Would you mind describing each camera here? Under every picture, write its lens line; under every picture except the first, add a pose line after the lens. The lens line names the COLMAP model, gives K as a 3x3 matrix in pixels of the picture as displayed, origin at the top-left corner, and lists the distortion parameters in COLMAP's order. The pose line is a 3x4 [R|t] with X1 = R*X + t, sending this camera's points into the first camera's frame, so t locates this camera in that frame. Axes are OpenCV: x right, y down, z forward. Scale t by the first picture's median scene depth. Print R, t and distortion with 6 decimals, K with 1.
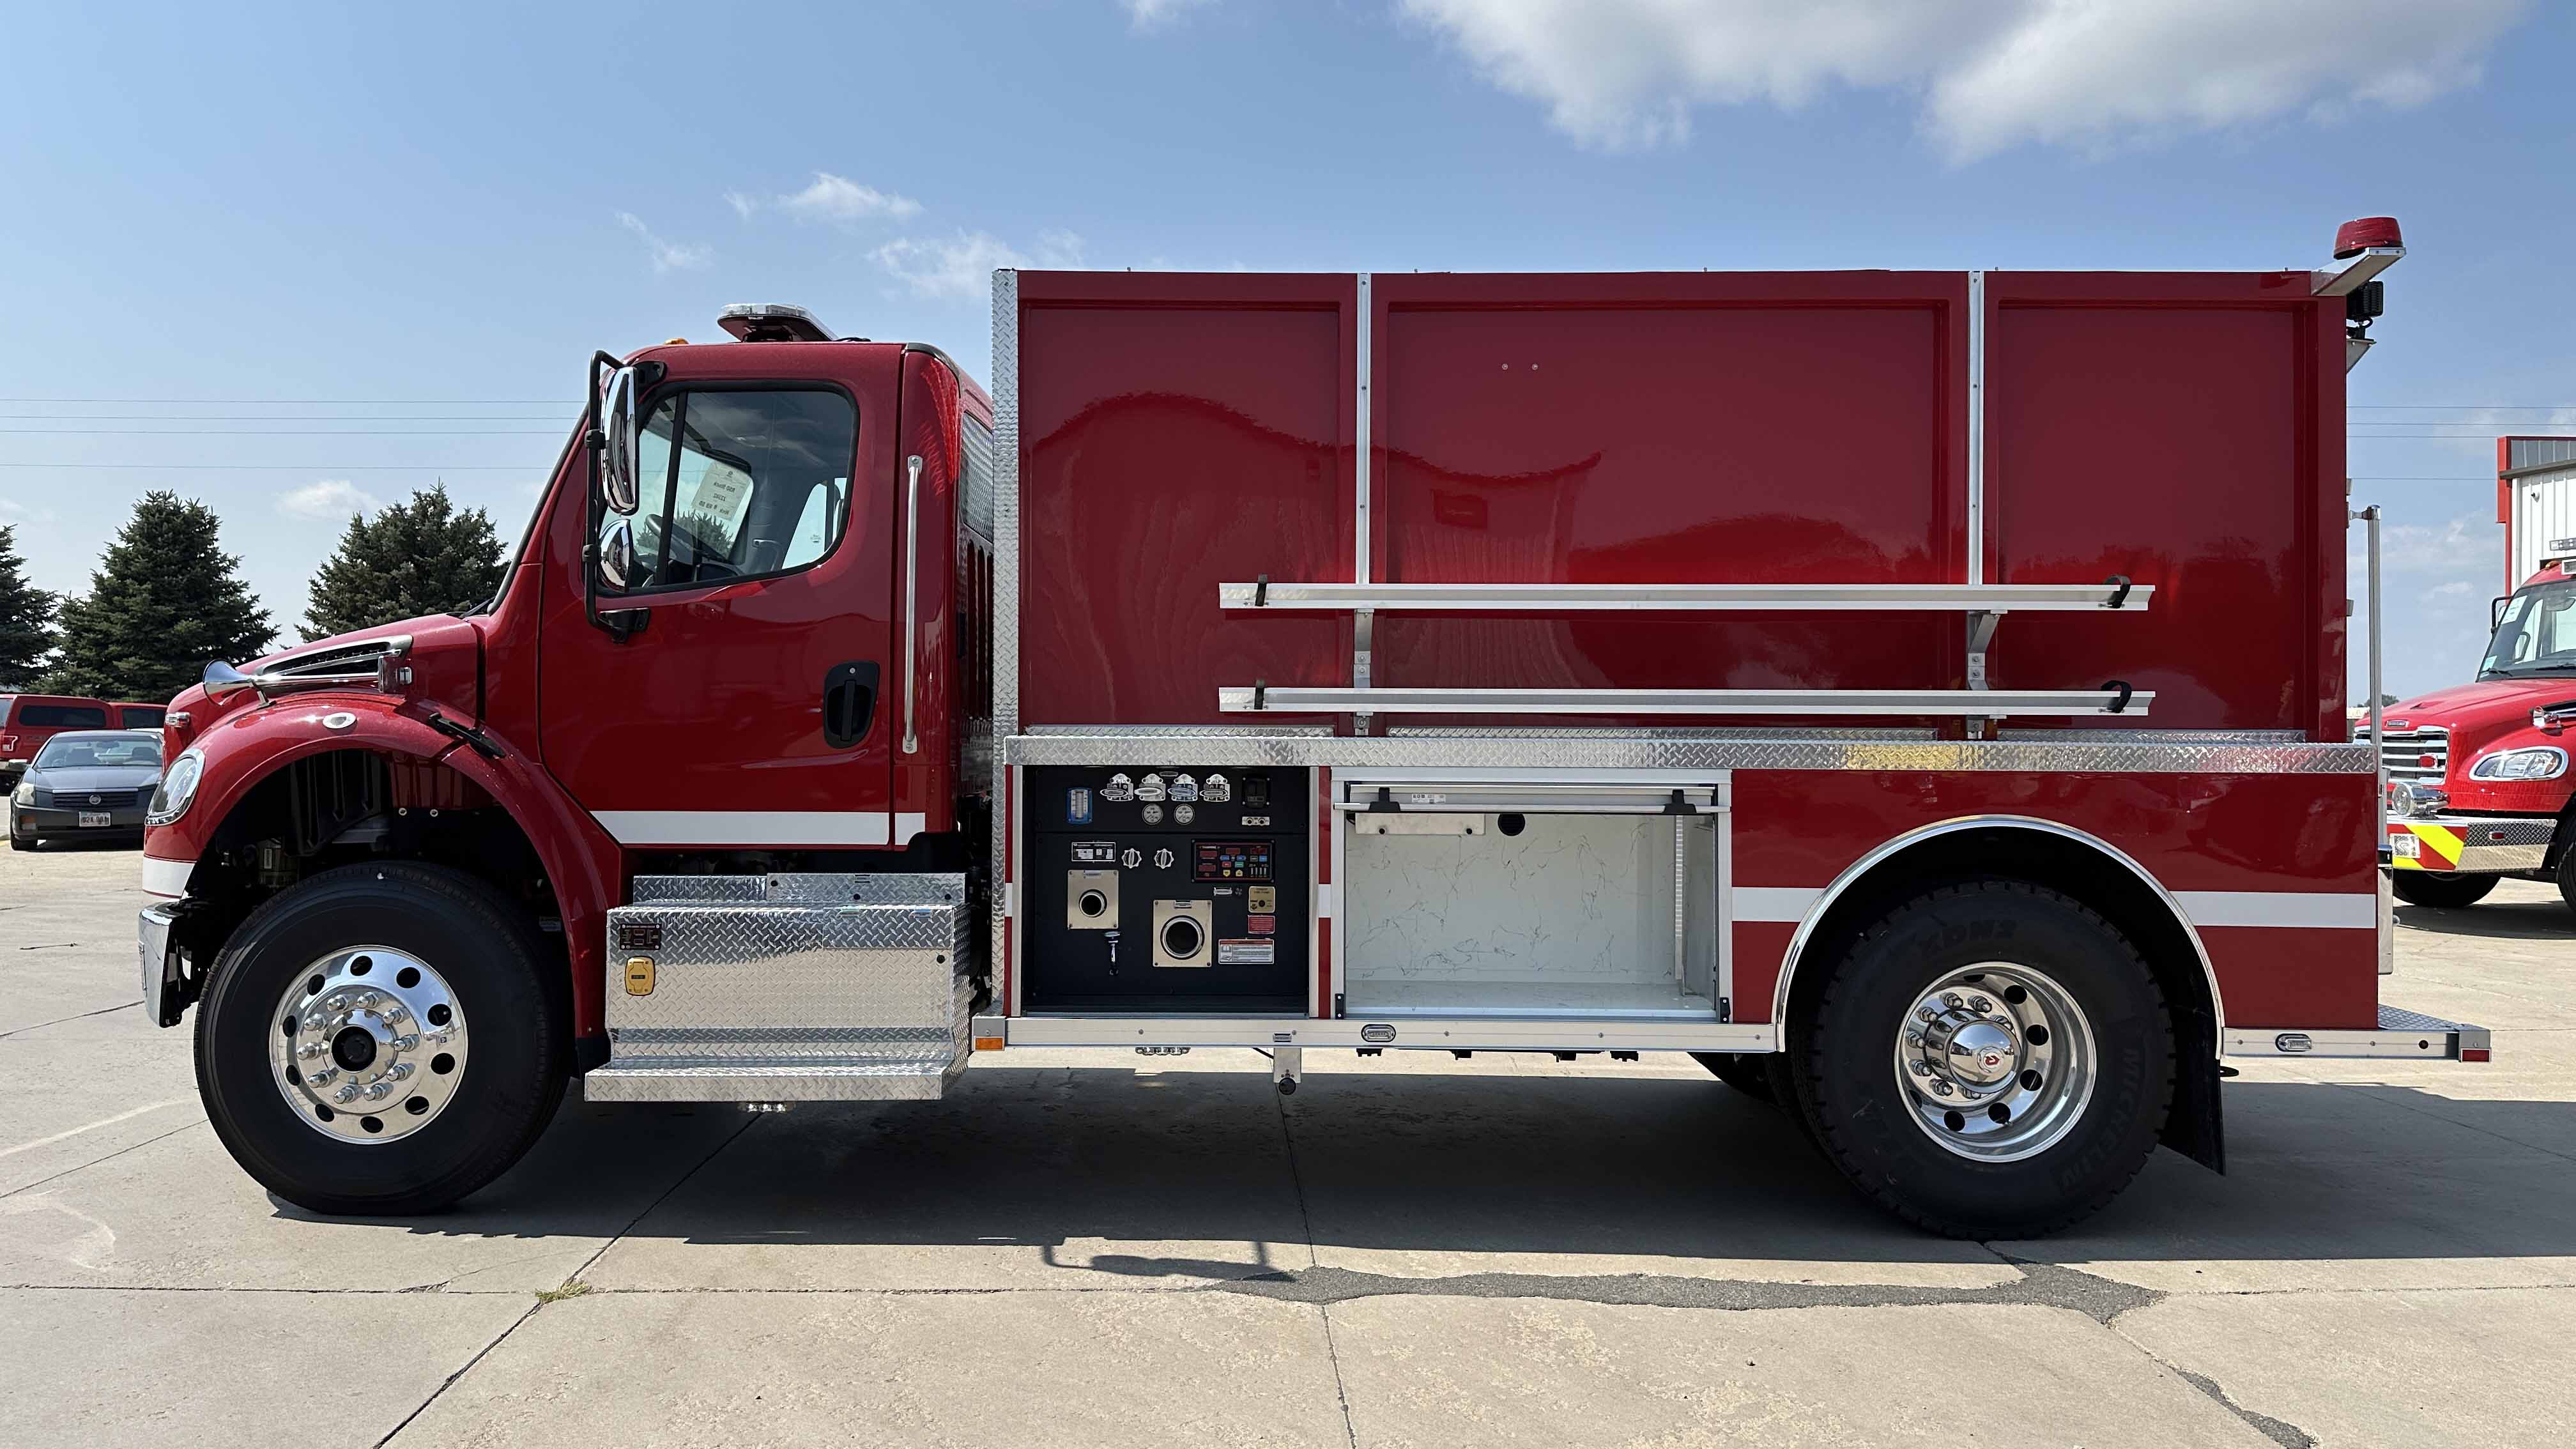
lens RADIAL K [[1717.7, 0, 1288.0], [0, 1717.7, 724.5], [0, 0, 1]] dist [0.042050, 0.001831]
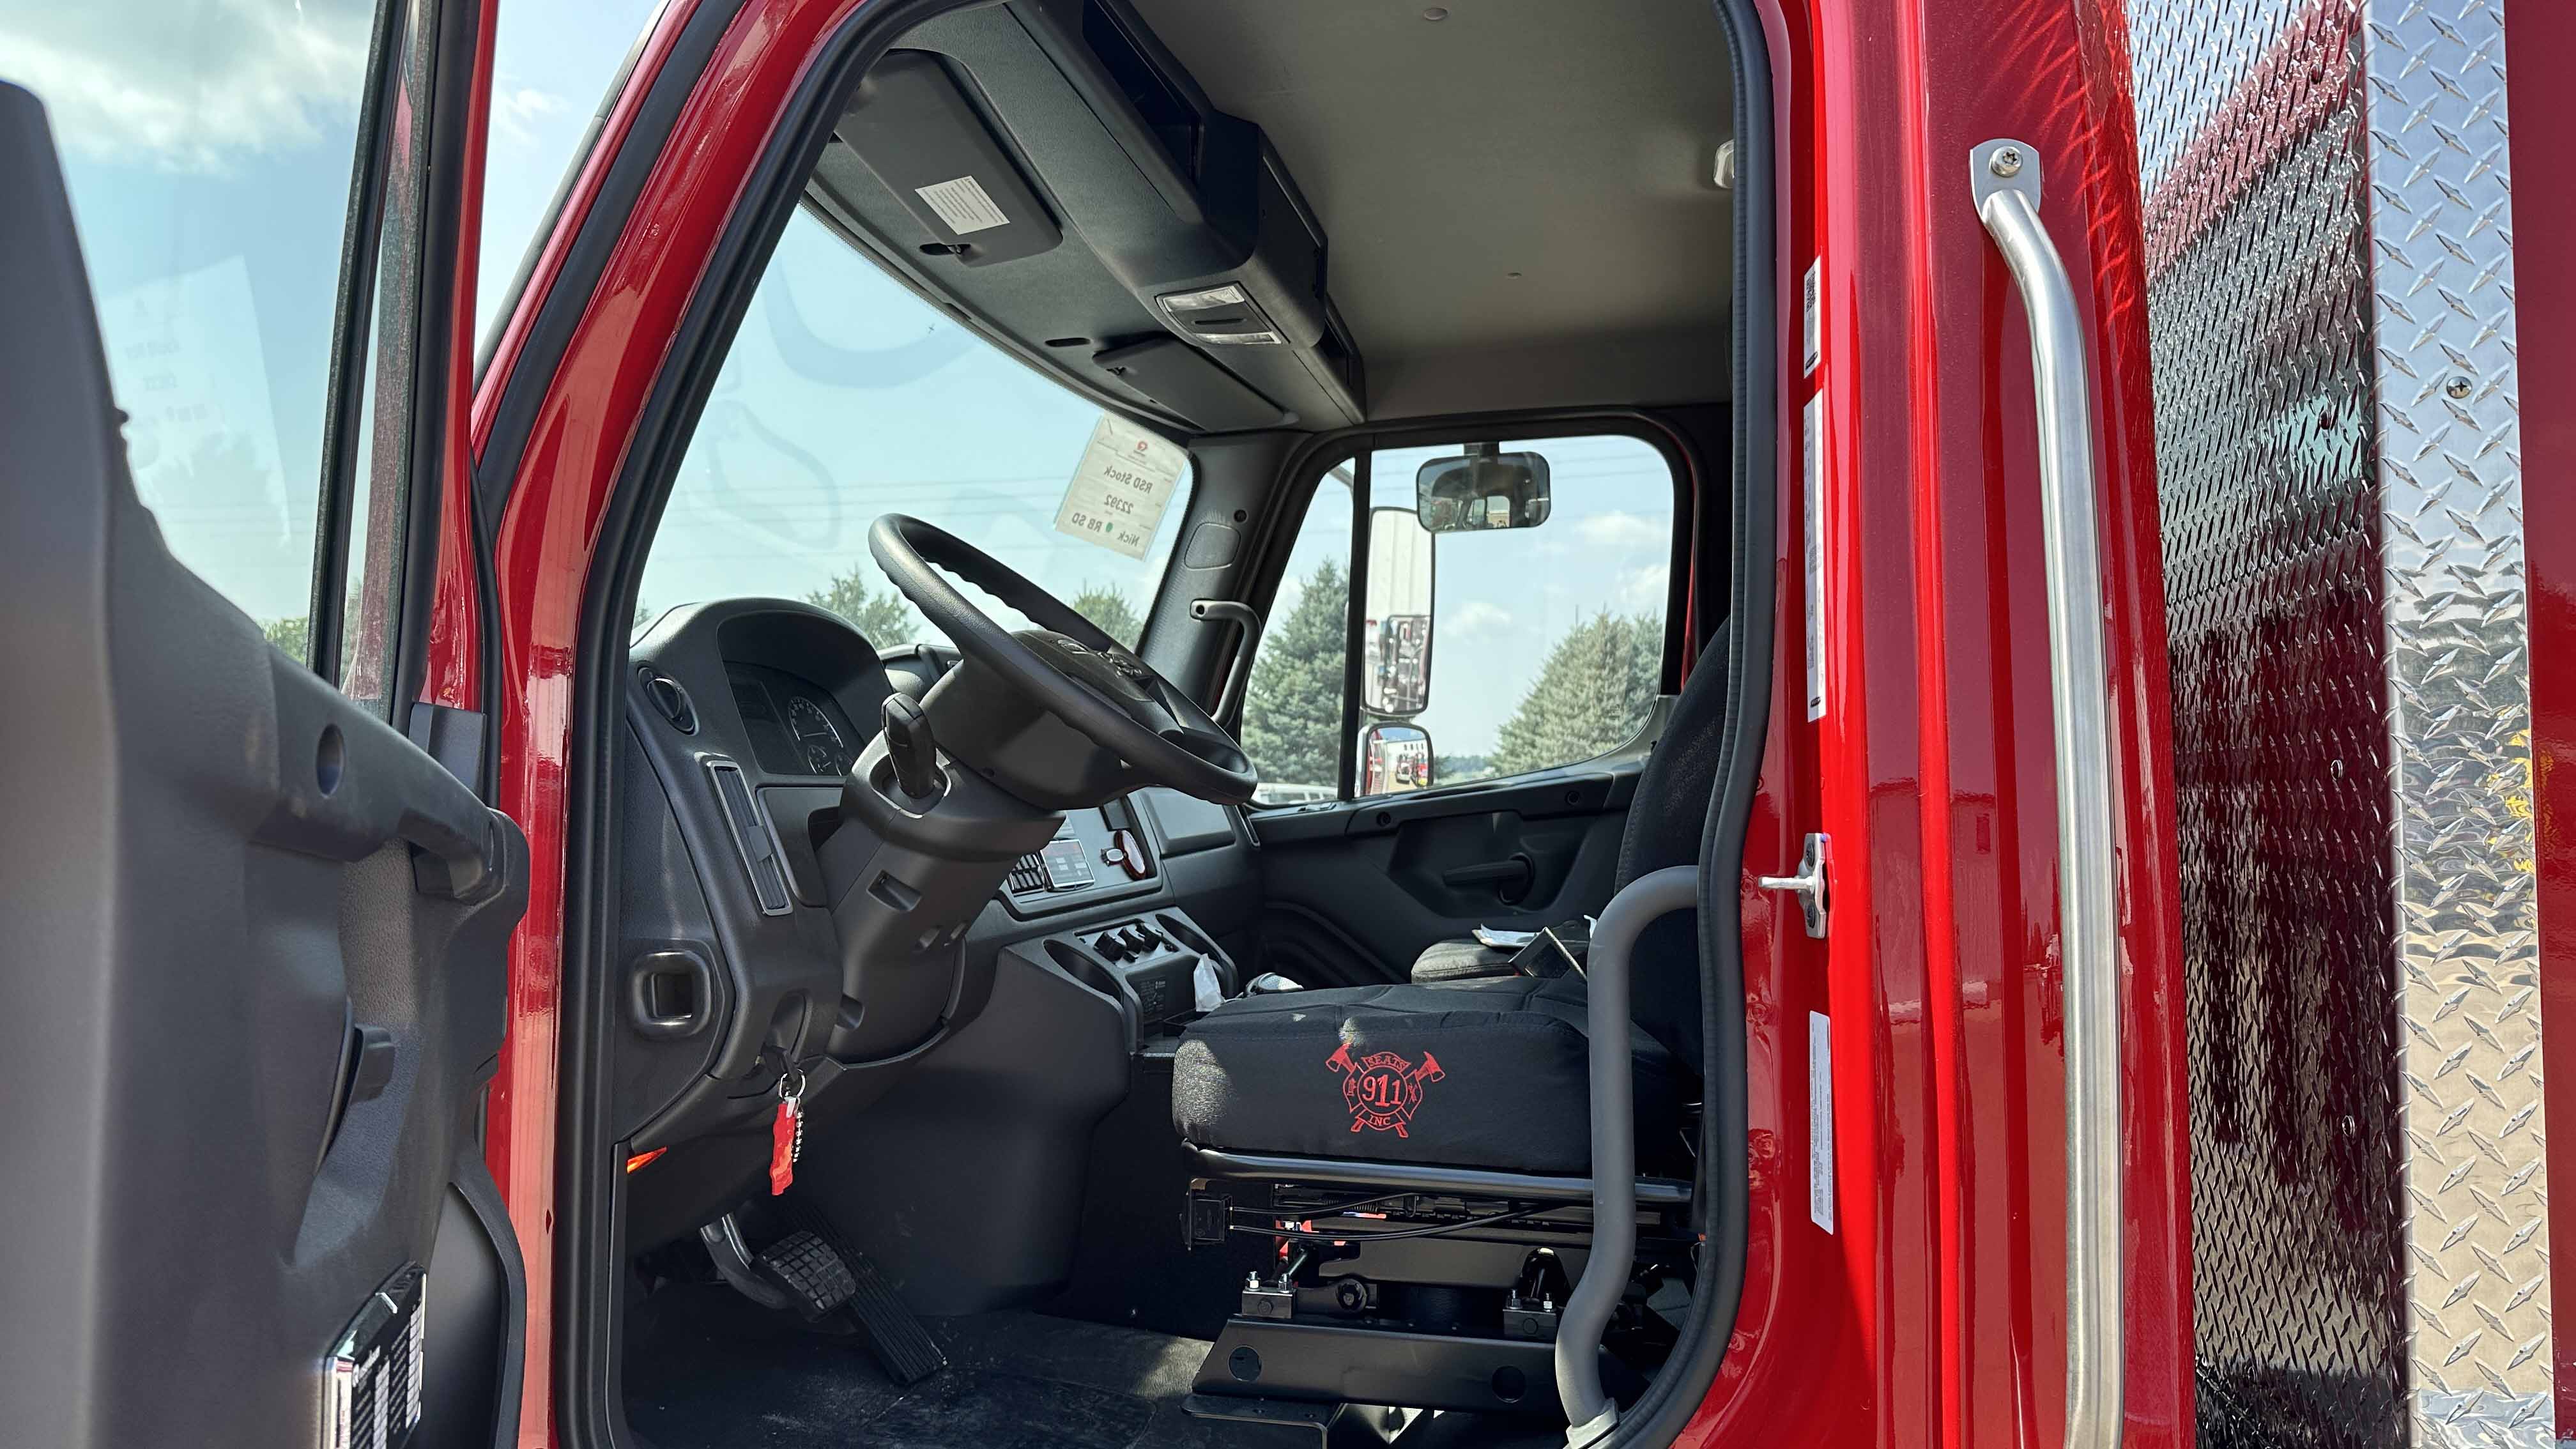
lens RADIAL K [[1829.3, 0, 1288.0], [0, 1829.3, 724.5], [0, 0, 1]] dist [0.000767, -0.000918]
pose [[0.973825, -0.013294, -0.226912, -0.250067], [0.003574, 0.999060, -0.043191, -0.077246], [0.227273, 0.041250, 0.972957, 0.766865]]
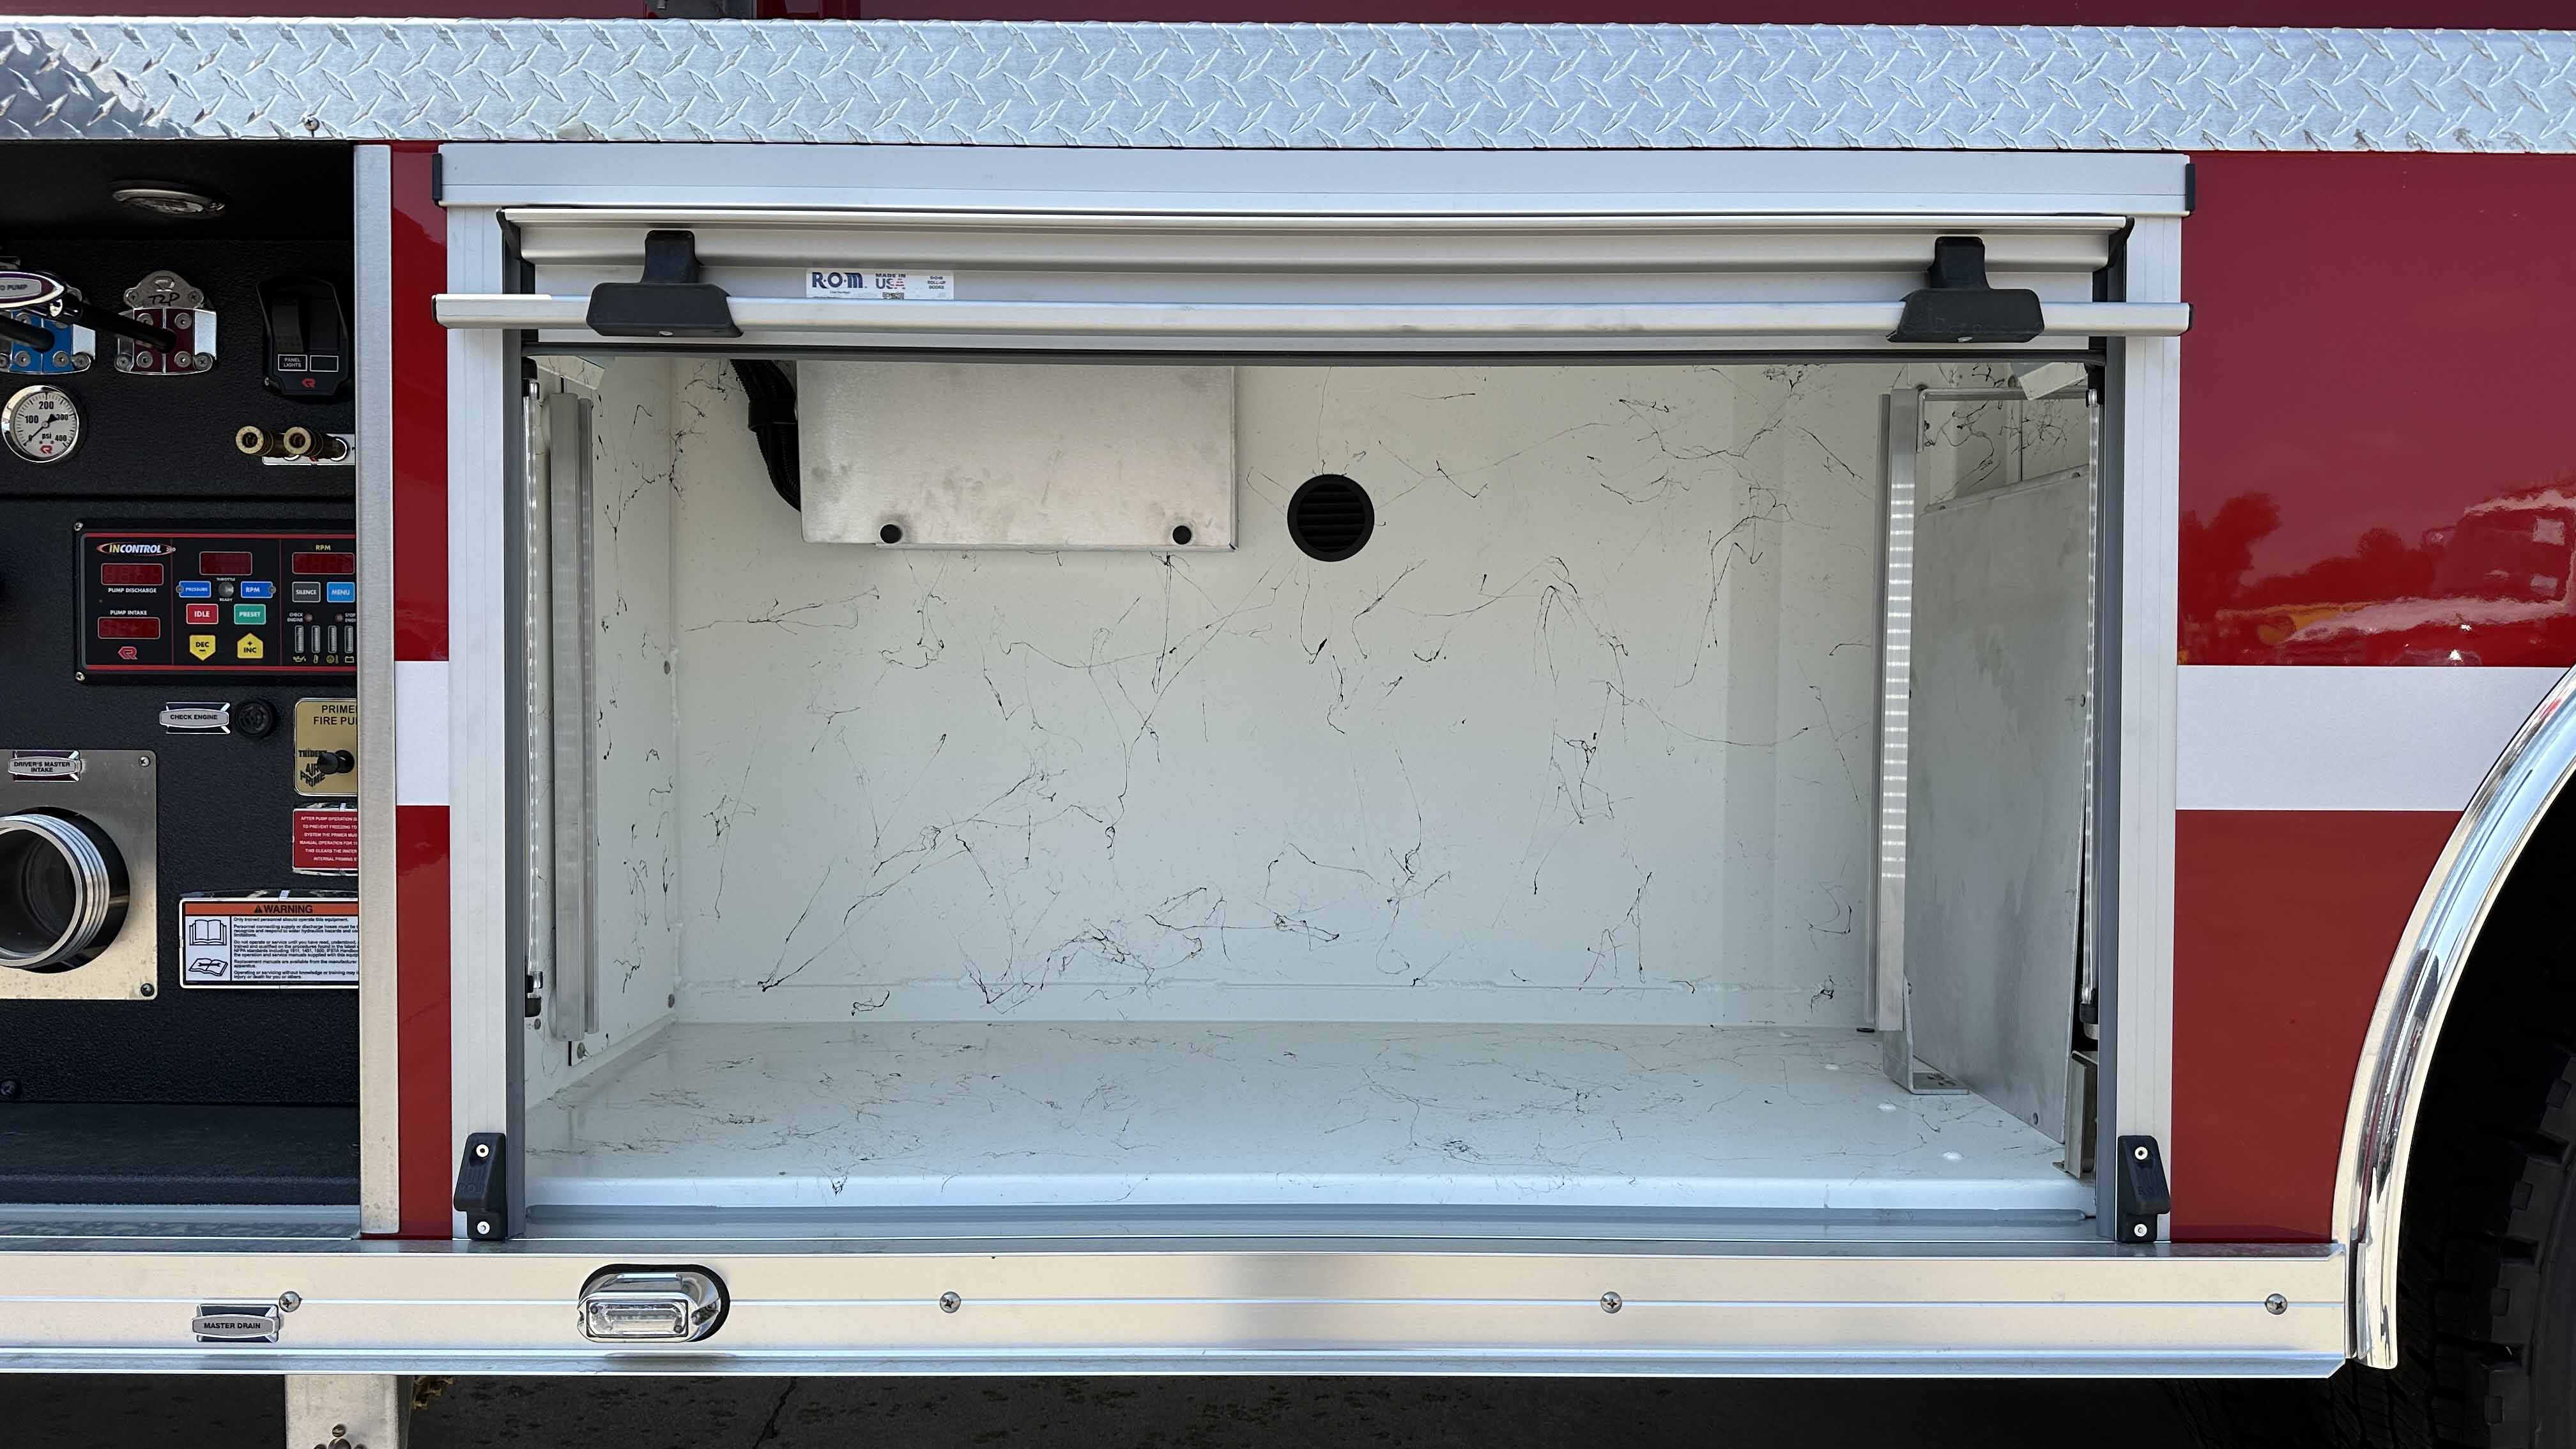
lens RADIAL K [[1829.3, 0, 1288.0], [0, 1829.3, 724.5], [0, 0, 1]] dist [0.000767, -0.000918]
pose [[0.999942, -0.002390, 0.010489, 0.129745], [0.001959, 0.999161, 0.040913, 0.088387], [-0.010578, -0.040890, 0.999108, 0.725494]]
